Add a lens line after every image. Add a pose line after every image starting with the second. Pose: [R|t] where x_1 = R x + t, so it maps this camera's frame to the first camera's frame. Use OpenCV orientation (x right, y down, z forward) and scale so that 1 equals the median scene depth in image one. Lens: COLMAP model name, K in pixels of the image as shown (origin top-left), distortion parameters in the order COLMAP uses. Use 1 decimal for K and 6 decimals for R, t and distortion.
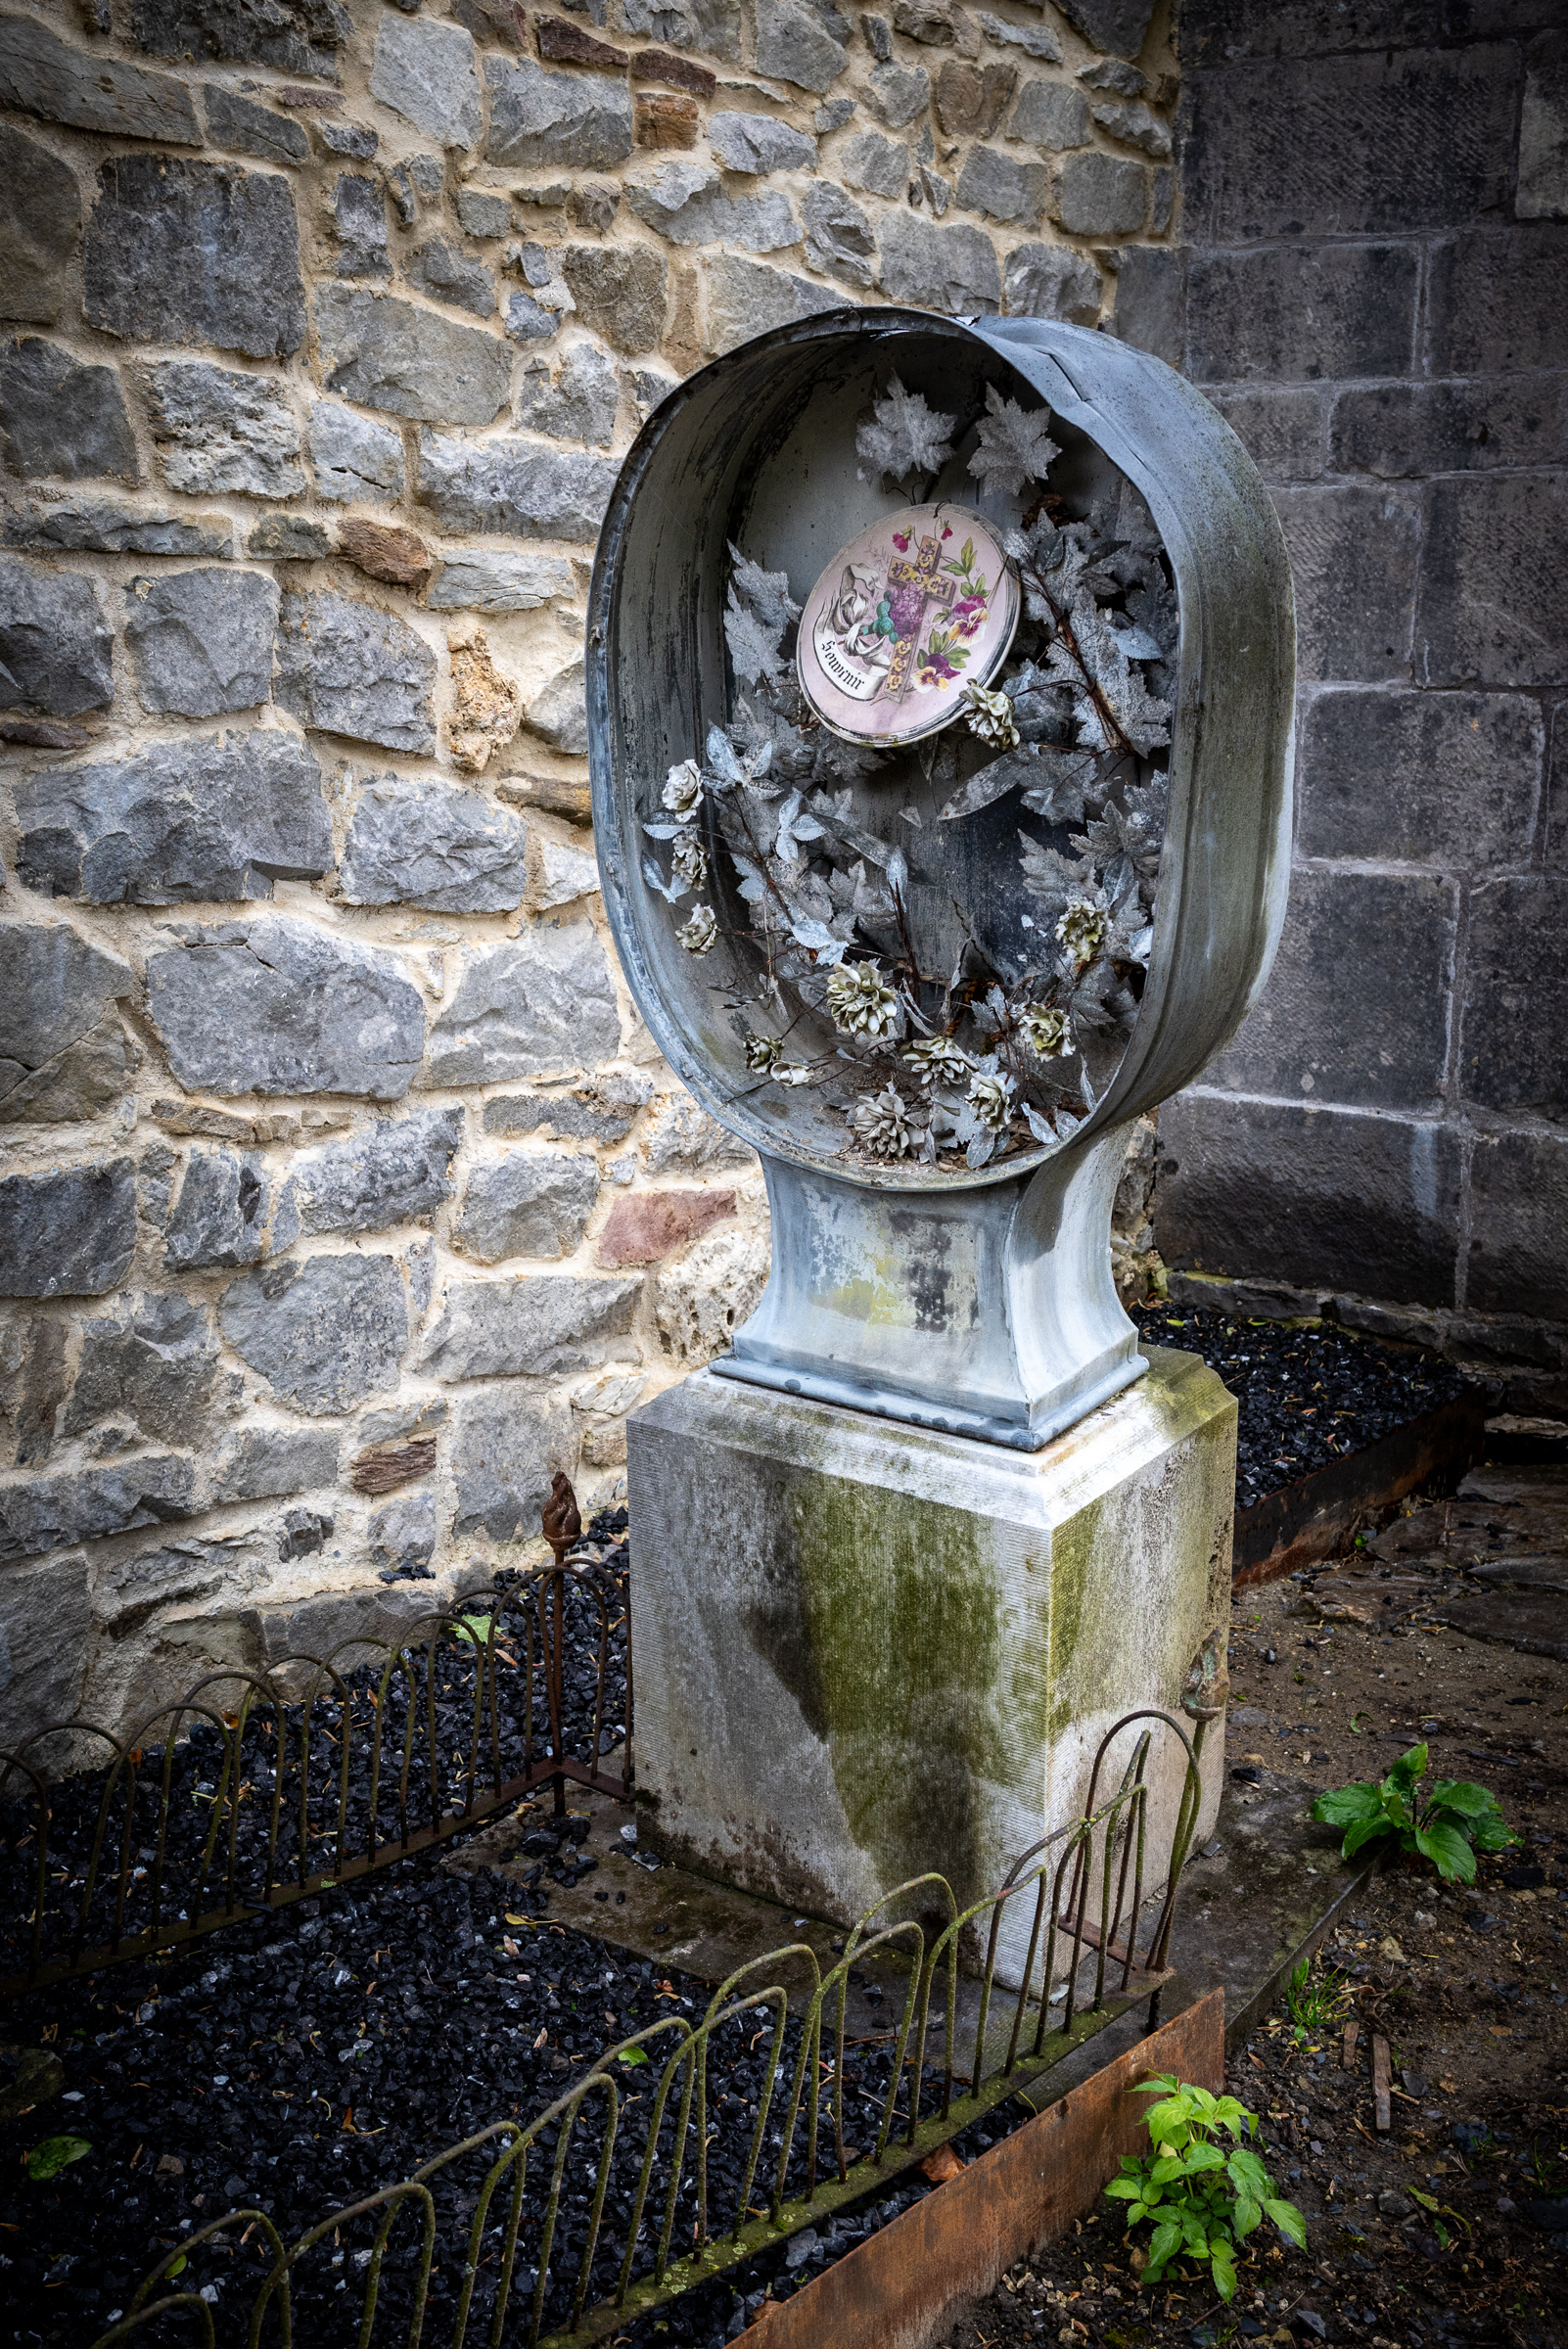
lens RADIAL K [[2671.8, 0, 778.3], [0, 2671.8, 1169.4], [0, 0, 1]] dist [-0.007263, 0.000000]
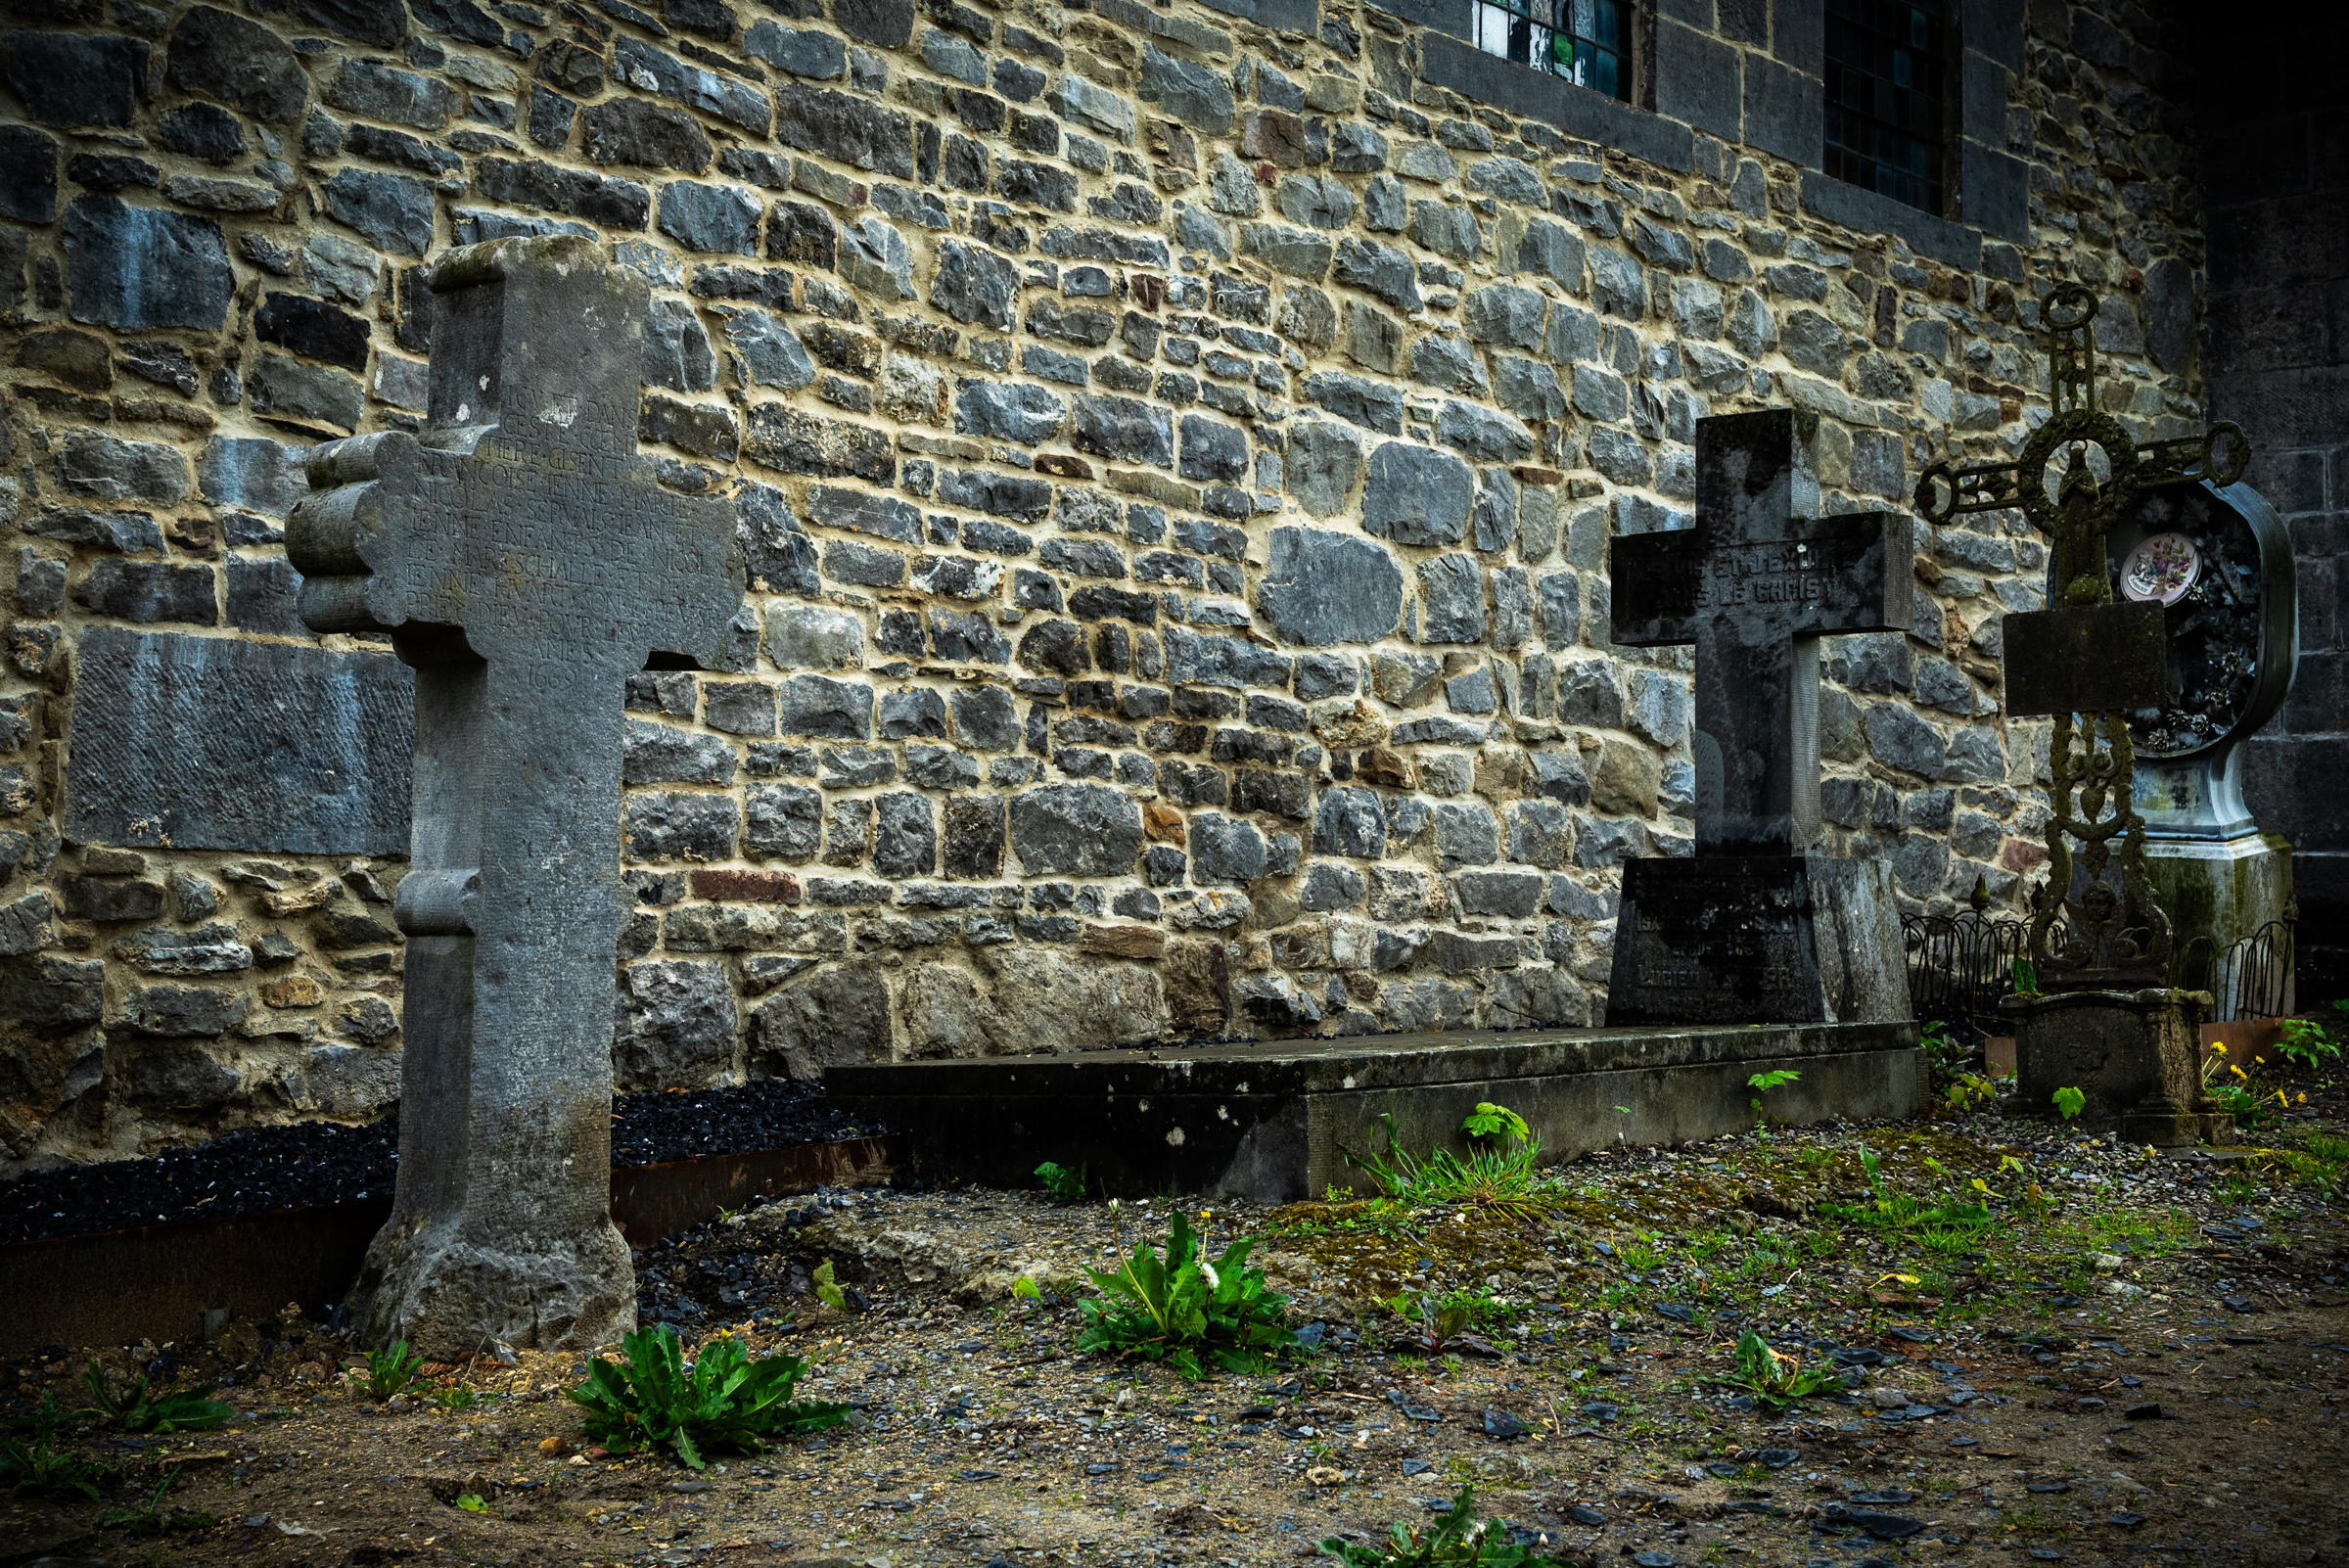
lens RADIAL K [[3240.2, 0, 1180.6], [0, 3240.2, 784.9], [0, 0, 1]] dist [-0.035653, 0.000000]
pose [[0.993469, -0.018737, -0.112551, -0.502506], [-0.009480, 0.969460, -0.245068, 0.726036], [0.113705, 0.244535, 0.962951, -2.001097]]
